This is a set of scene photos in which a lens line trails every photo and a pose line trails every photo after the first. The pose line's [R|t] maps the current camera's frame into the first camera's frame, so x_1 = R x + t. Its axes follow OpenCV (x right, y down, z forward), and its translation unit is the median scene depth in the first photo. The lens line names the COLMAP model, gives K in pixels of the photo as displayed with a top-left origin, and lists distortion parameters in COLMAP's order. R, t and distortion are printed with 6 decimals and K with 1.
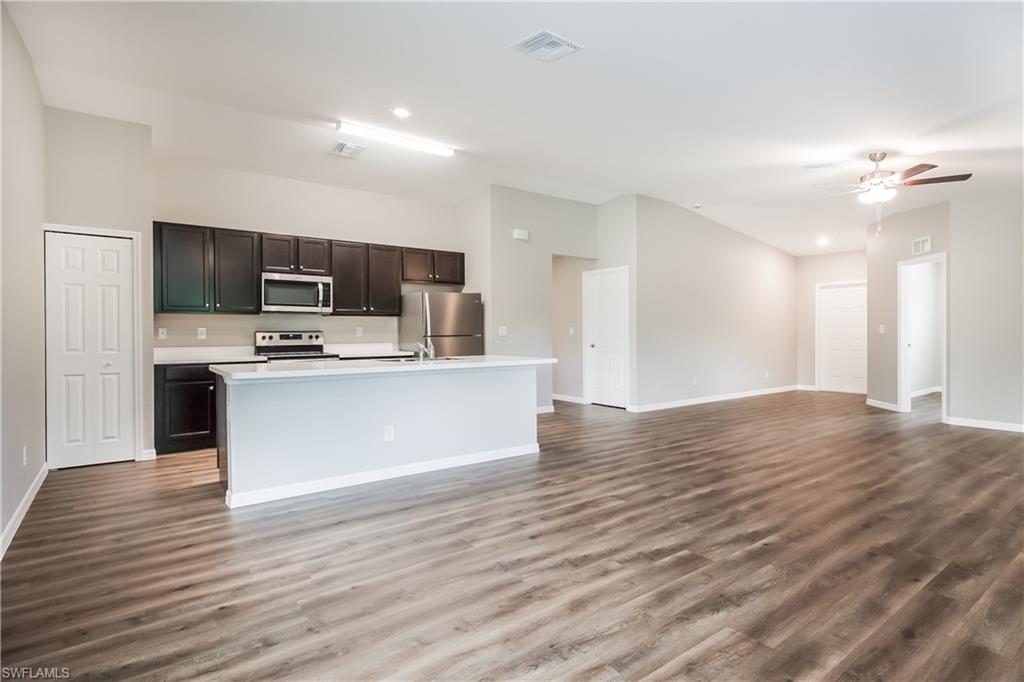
lens RADIAL K [[519.4, 0, 512.0], [0, 519.4, 341.0], [0, 0, 1]] dist [0.024593, 0.000150]
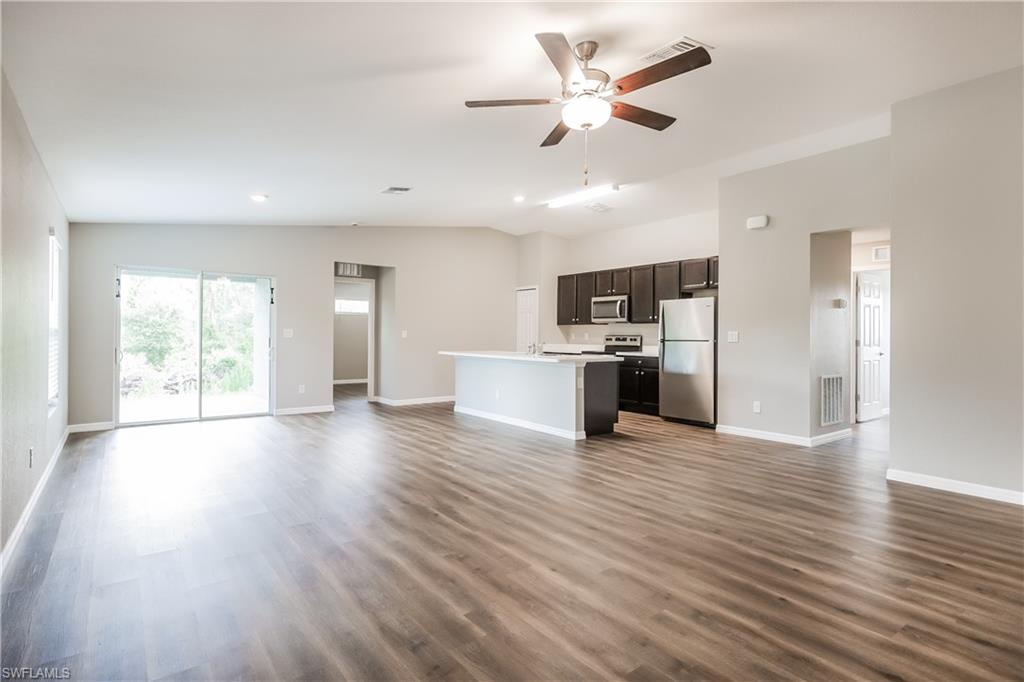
lens RADIAL K [[526.8, 0, 504.9], [0, 526.8, 336.2], [0, 0, 1]] dist [0.002070, 0.000789]
pose [[-0.005196, 0.007001, -0.999962, 1.022496], [-0.023216, 0.999705, 0.007120, -0.019426], [0.999717, 0.023252, -0.005032, 0.701306]]
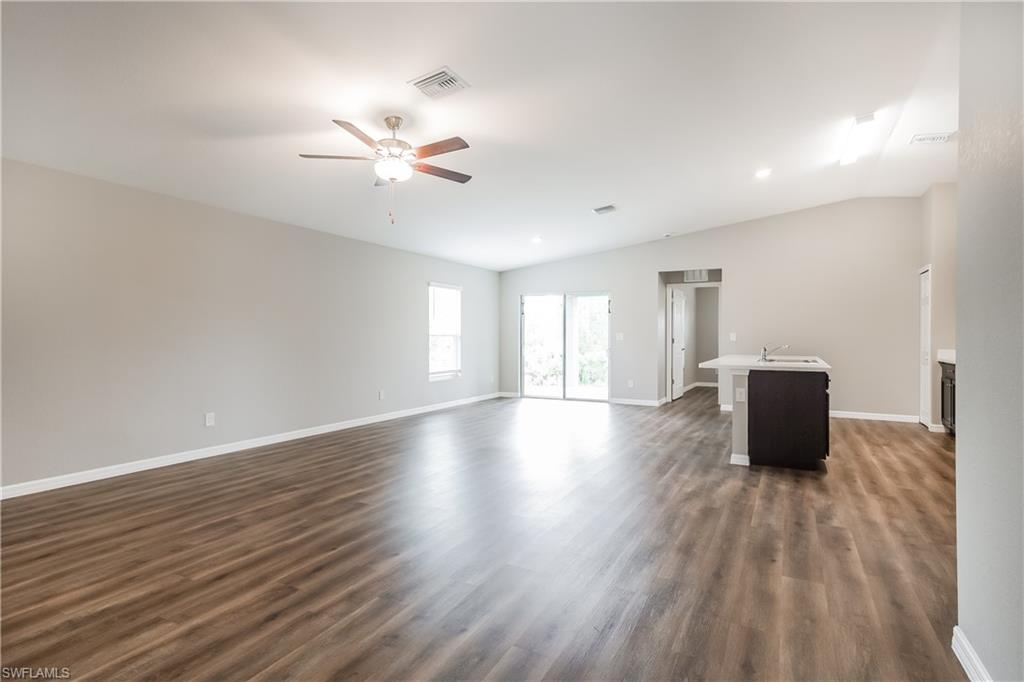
lens RADIAL K [[519.4, 0, 512.0], [0, 519.4, 341.0], [0, 0, 1]] dist [0.024593, 0.000150]
pose [[-0.906075, 0.006785, -0.423062, 0.682247], [-0.003877, 0.999696, 0.024337, -0.028351], [0.423099, 0.023691, -0.905774, 1.410903]]
